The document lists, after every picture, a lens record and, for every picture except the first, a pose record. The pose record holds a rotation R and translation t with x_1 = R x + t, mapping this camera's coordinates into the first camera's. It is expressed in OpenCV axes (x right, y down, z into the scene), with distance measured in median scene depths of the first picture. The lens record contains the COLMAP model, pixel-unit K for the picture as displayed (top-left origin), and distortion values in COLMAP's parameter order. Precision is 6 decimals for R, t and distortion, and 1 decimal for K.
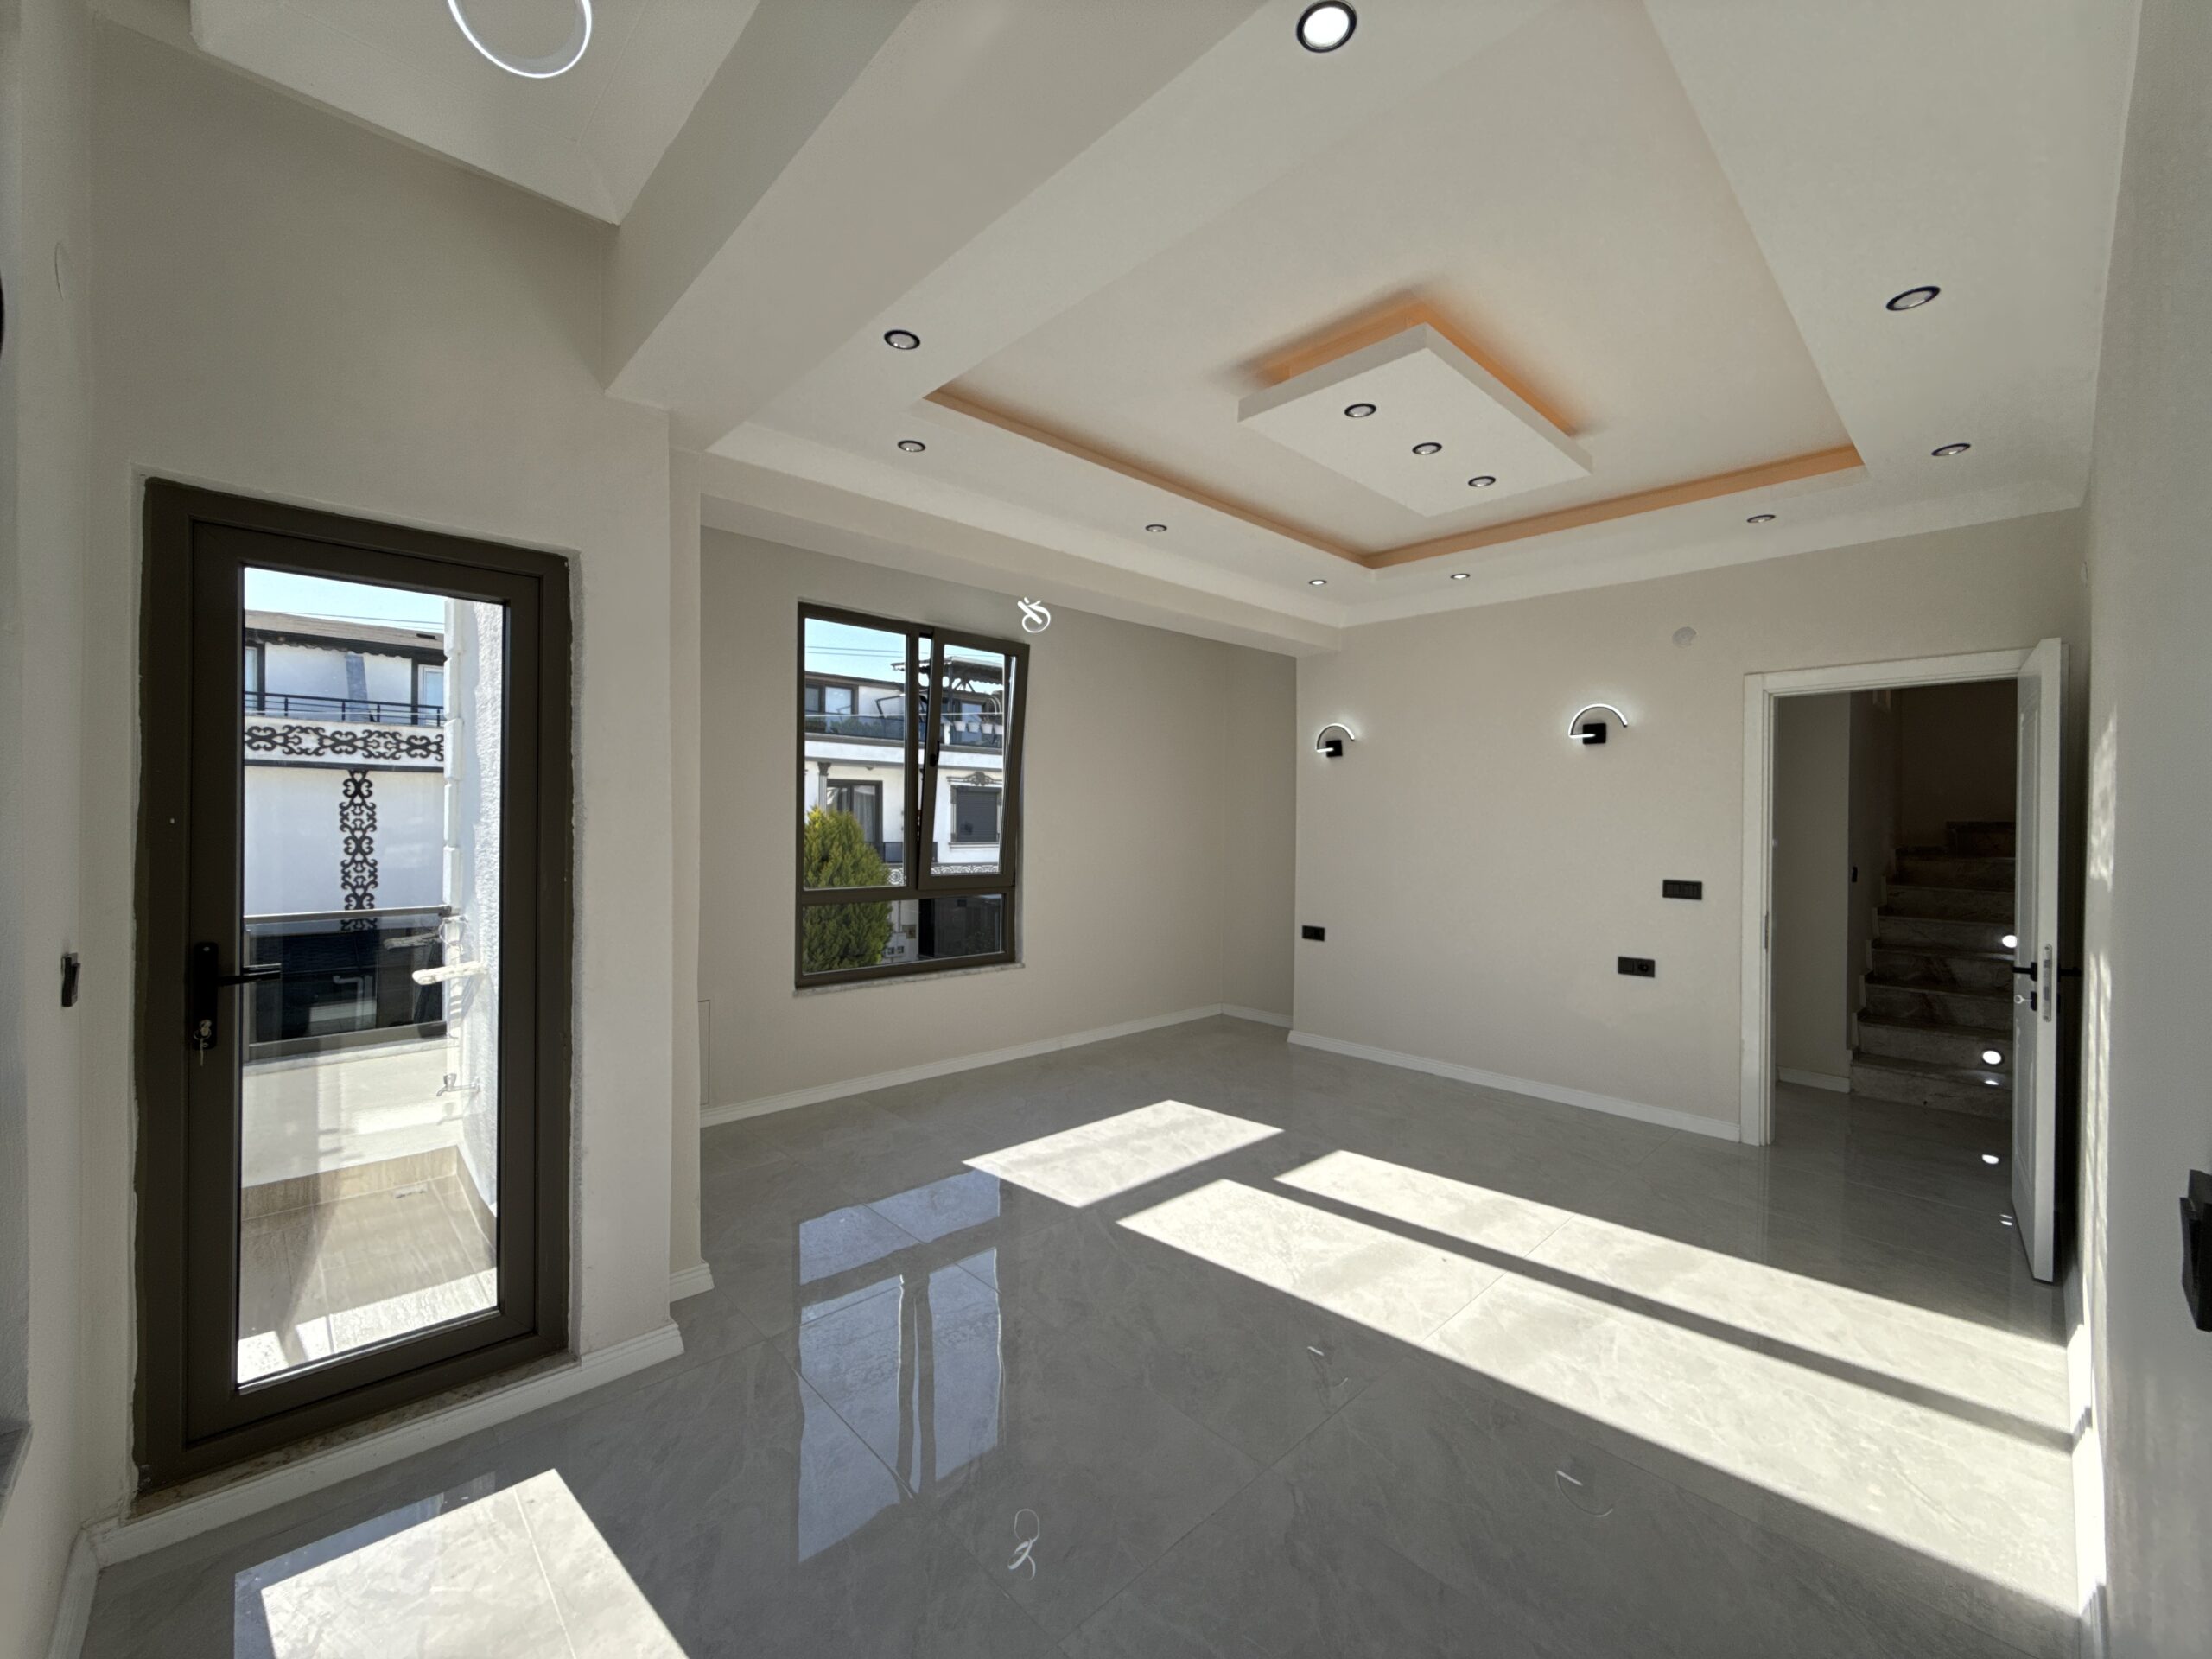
lens RADIAL K [[888.0, 0, 1109.4], [0, 888.0, 823.9], [0, 0, 1]] dist [0.001428, 0.000031]
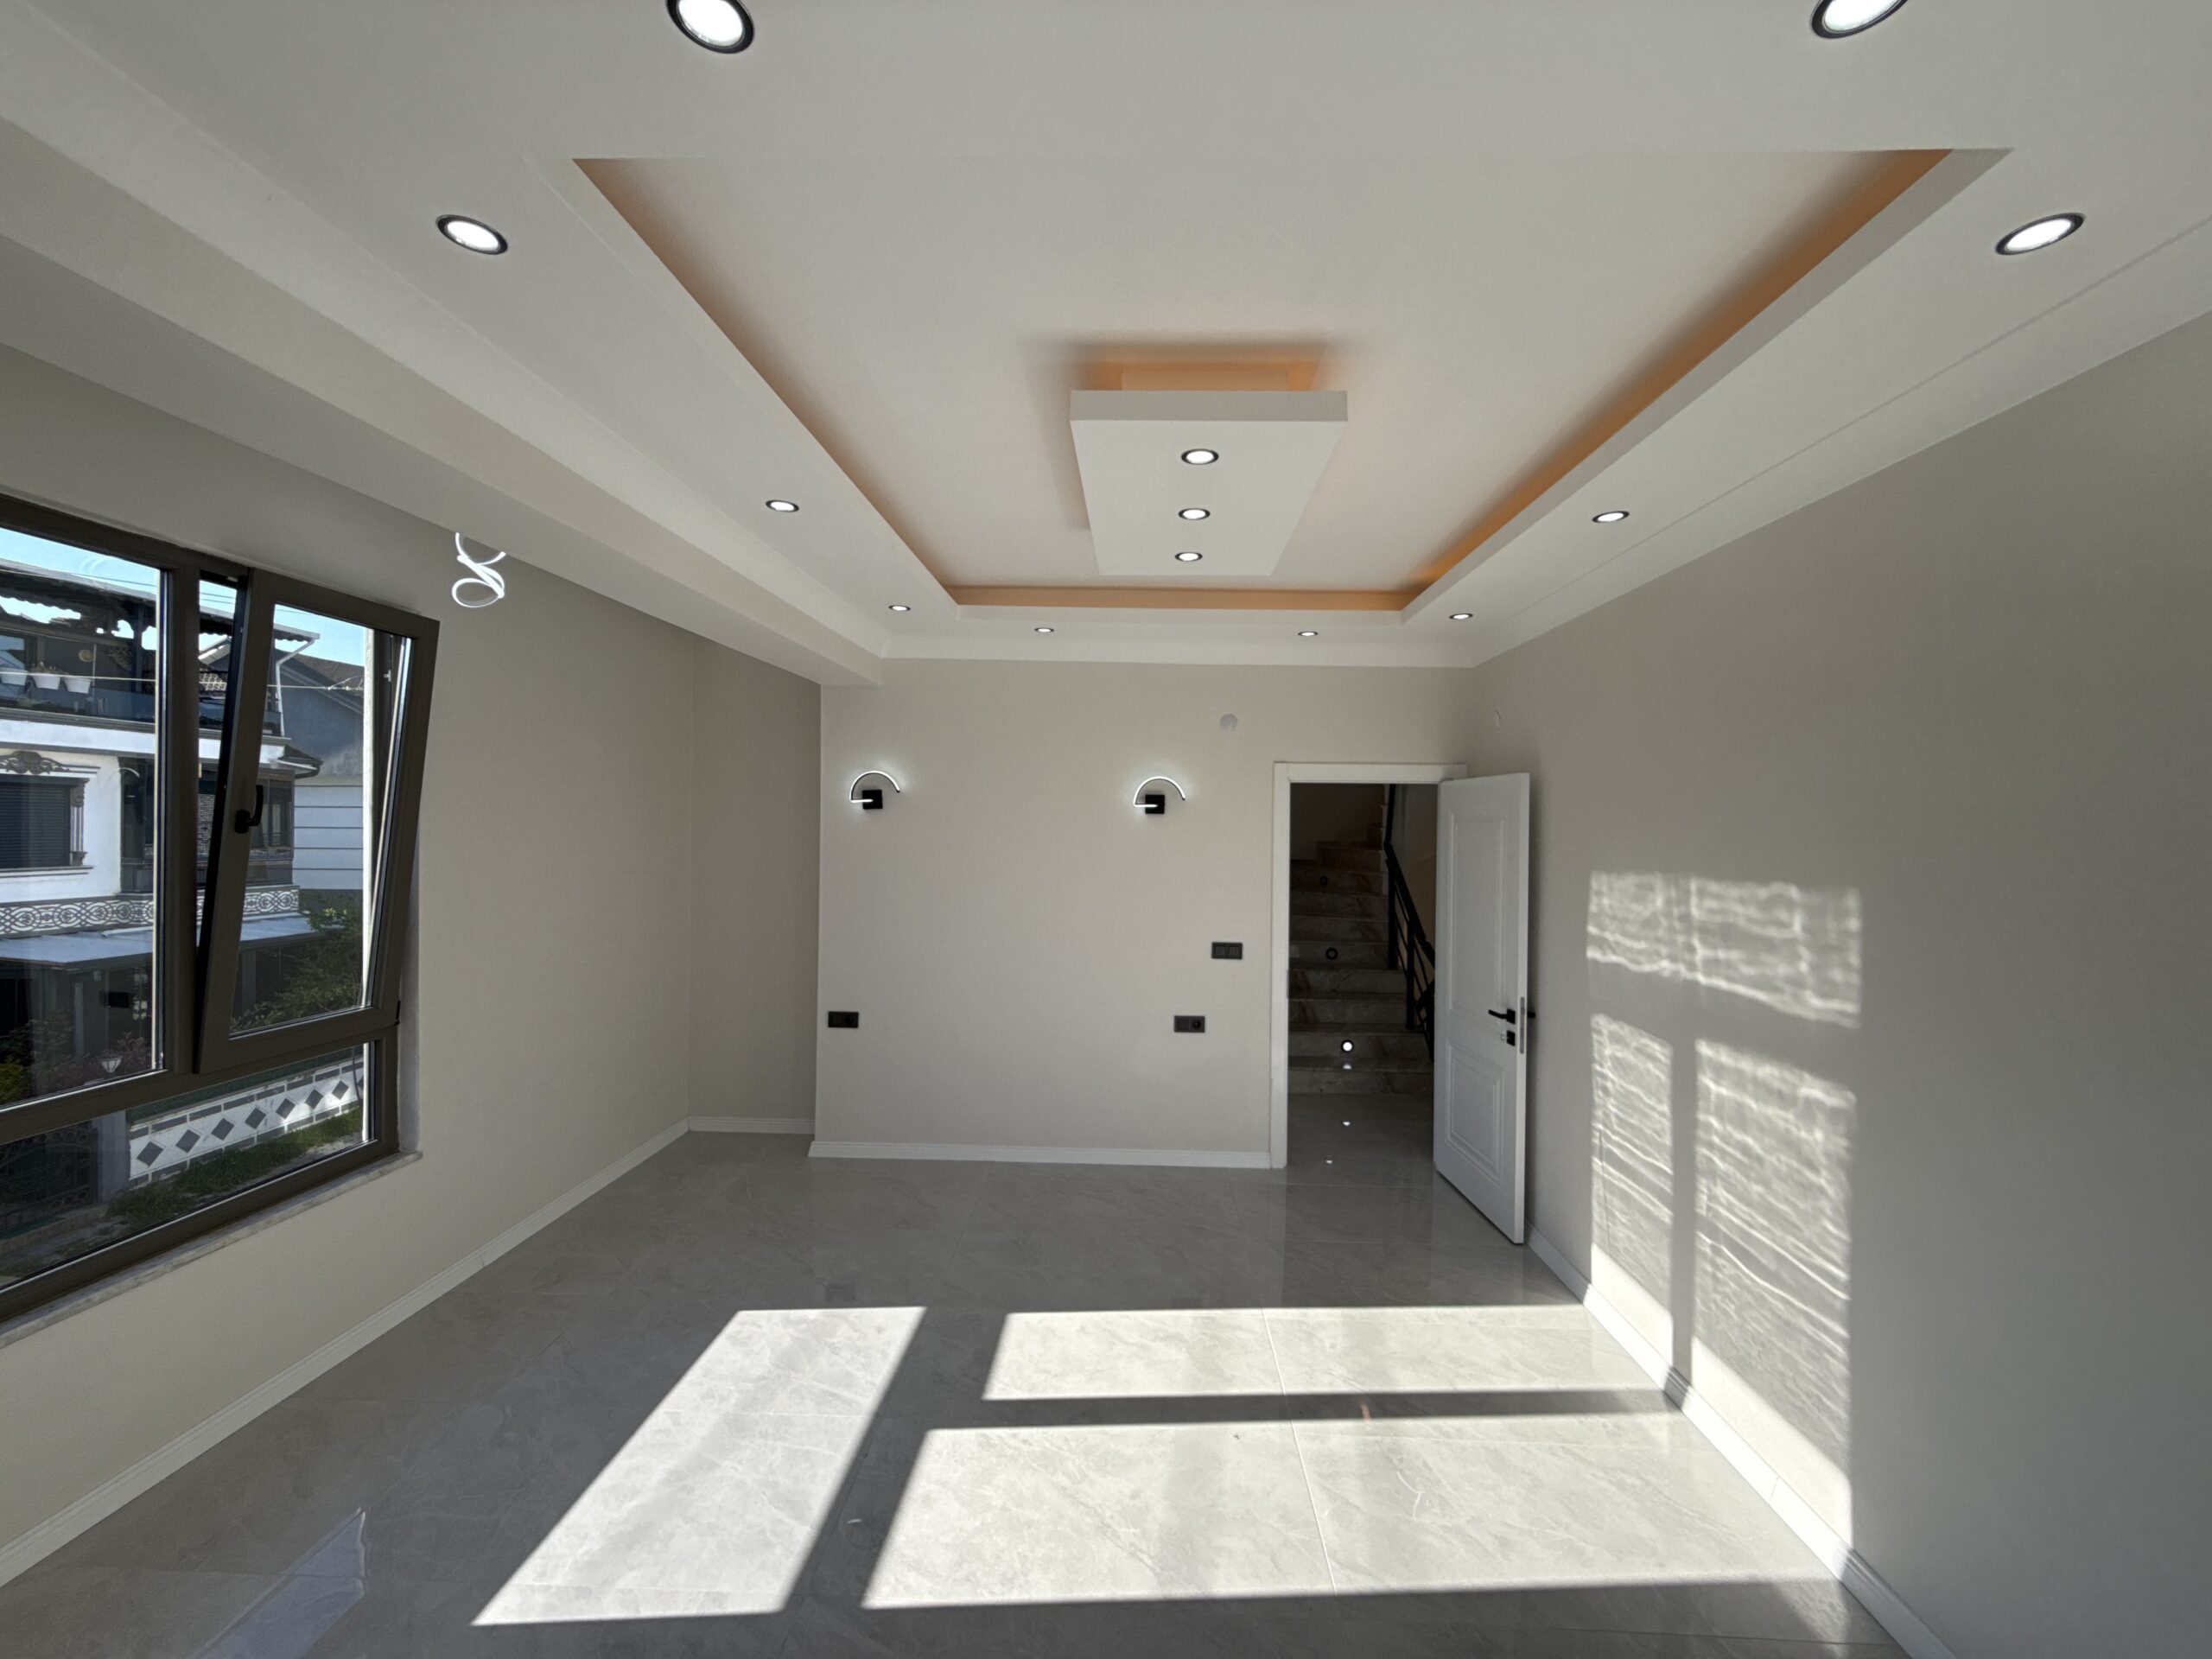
lens RADIAL K [[883.1, 0, 1106.0], [0, 883.1, 829.5], [0, 0, 1]] dist [-0.000014, 0.000568]
pose [[0.715165, -0.003329, 0.698948, -0.216460], [-0.005968, 0.999923, 0.010870, -0.082584], [-0.698930, -0.011945, 0.715090, 0.301409]]
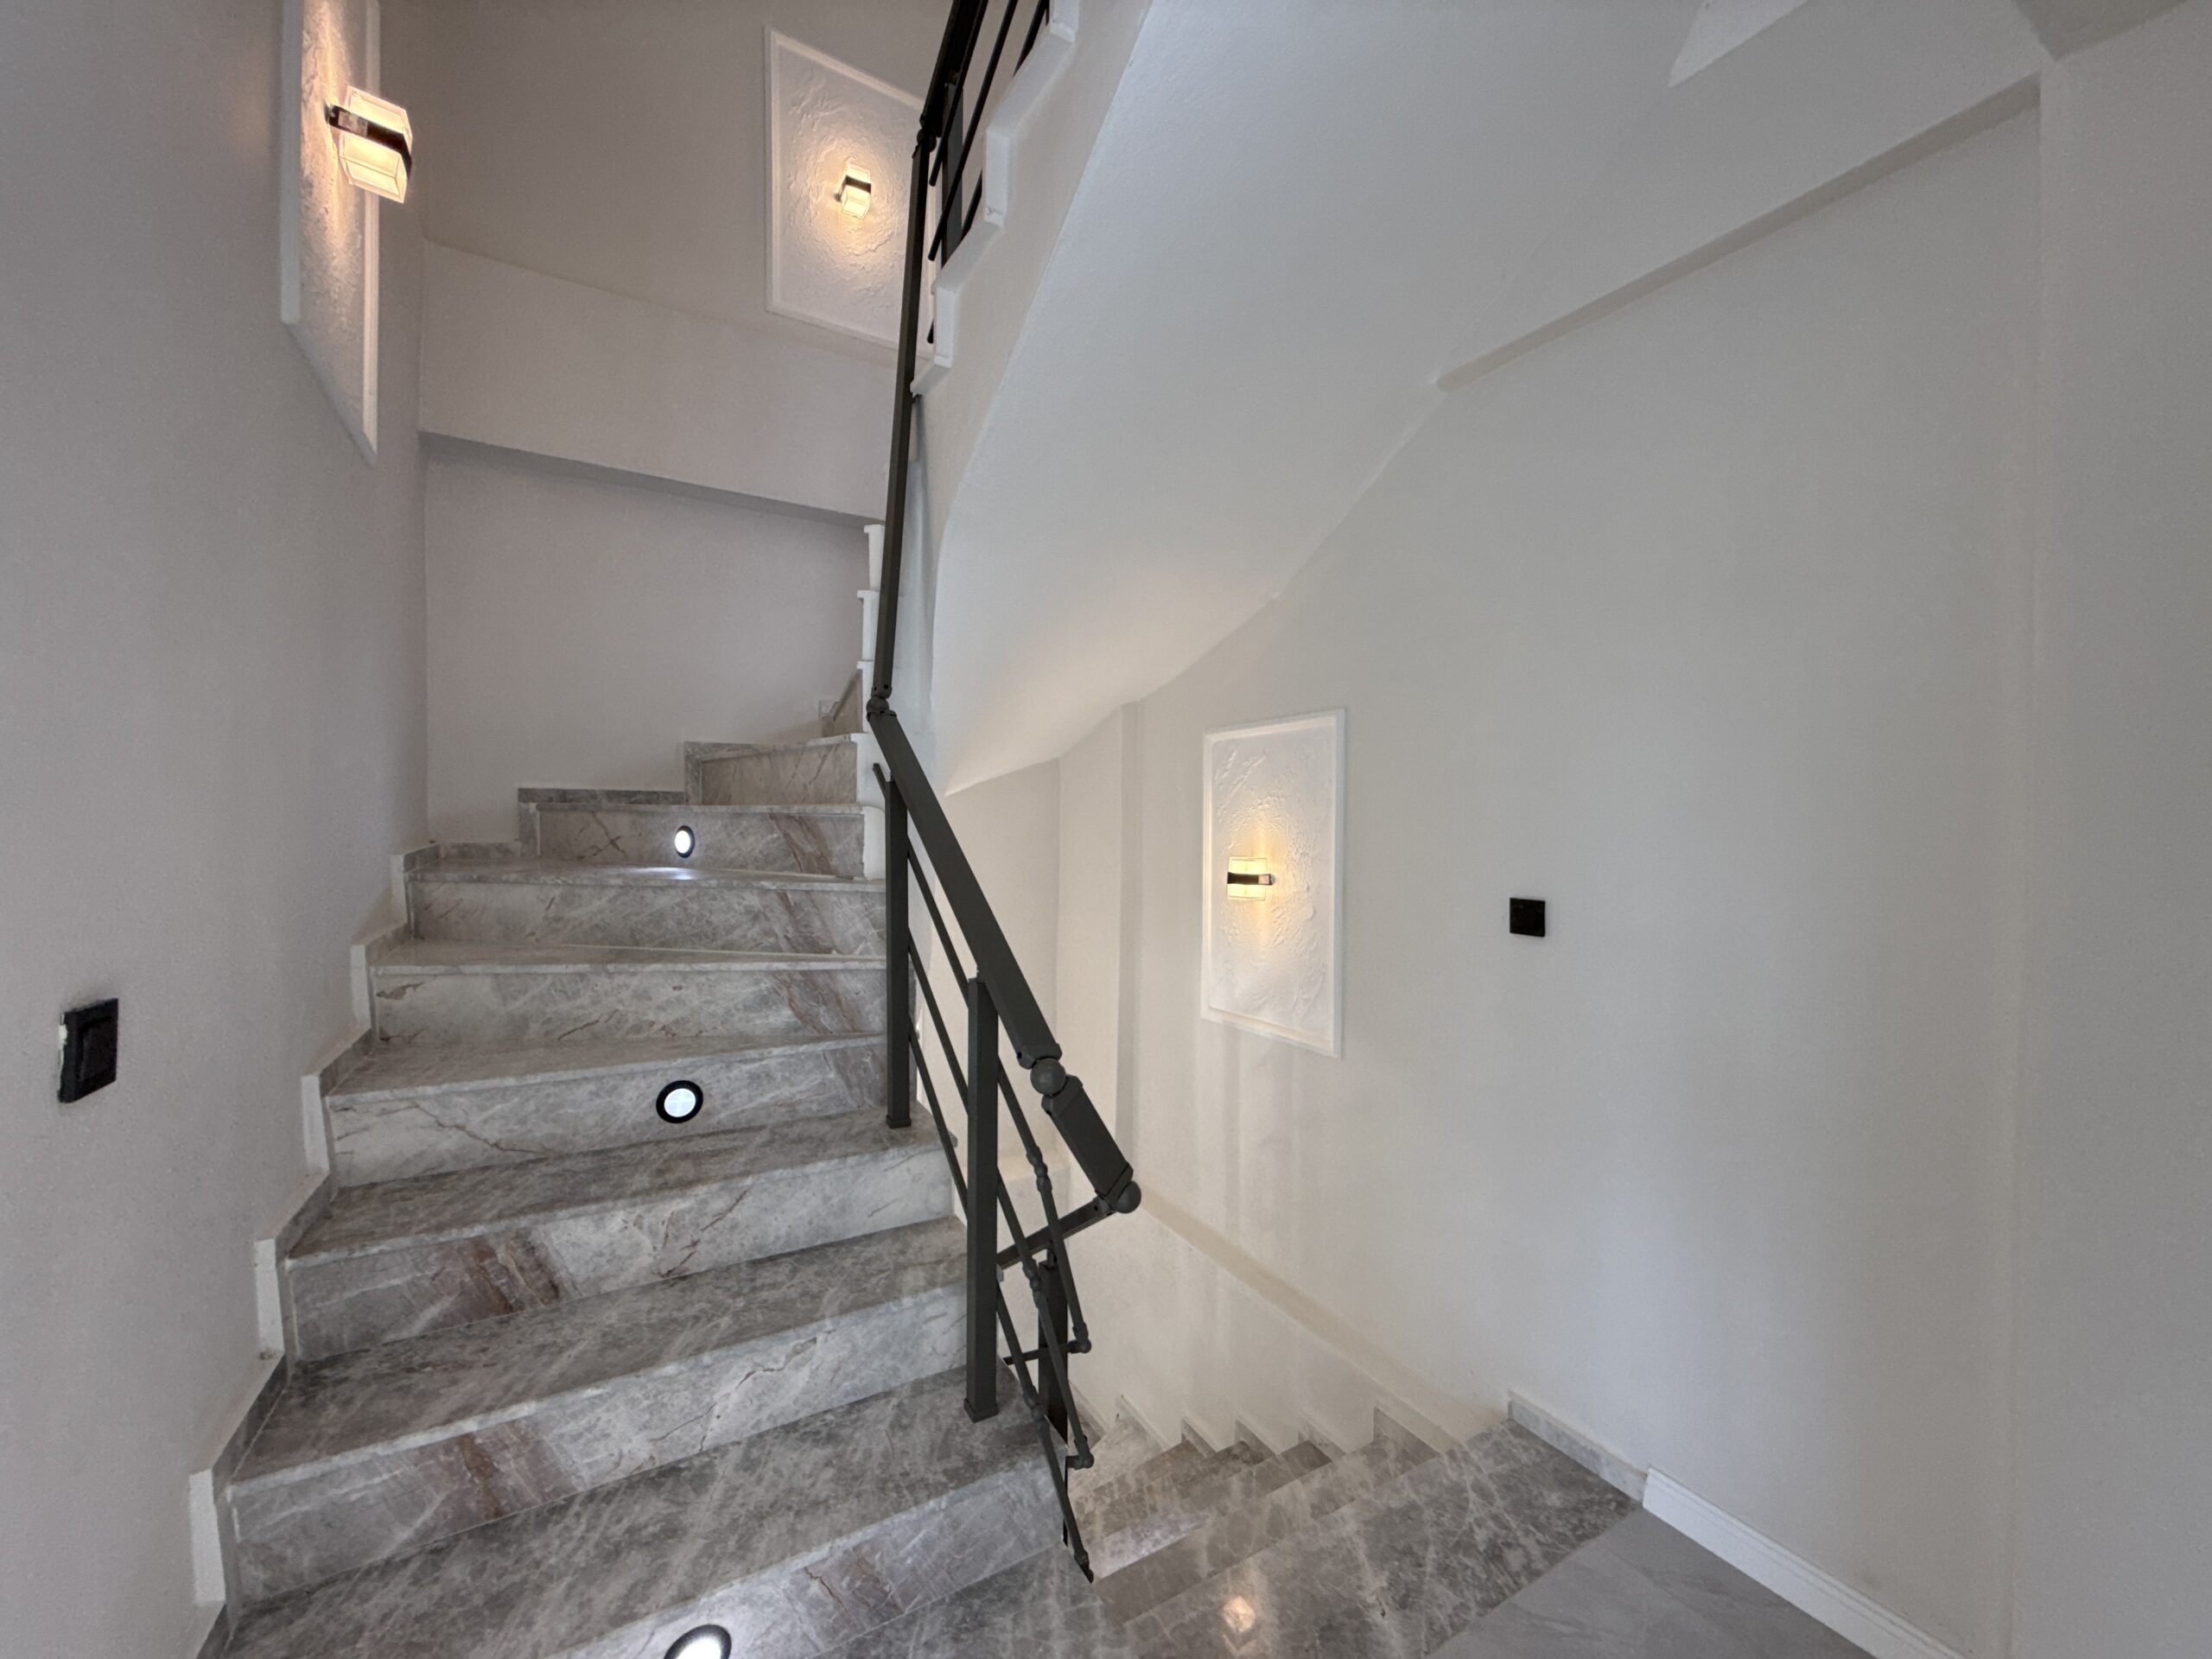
lens RADIAL K [[883.1, 0, 1106.0], [0, 883.1, 829.5], [0, 0, 1]] dist [-0.000014, 0.000568]
pose [[0.216193, -0.017839, 0.976188, 0.779586], [-0.007266, 0.999776, 0.019879, 0.010670], [-0.976324, -0.011391, 0.216015, 0.840456]]
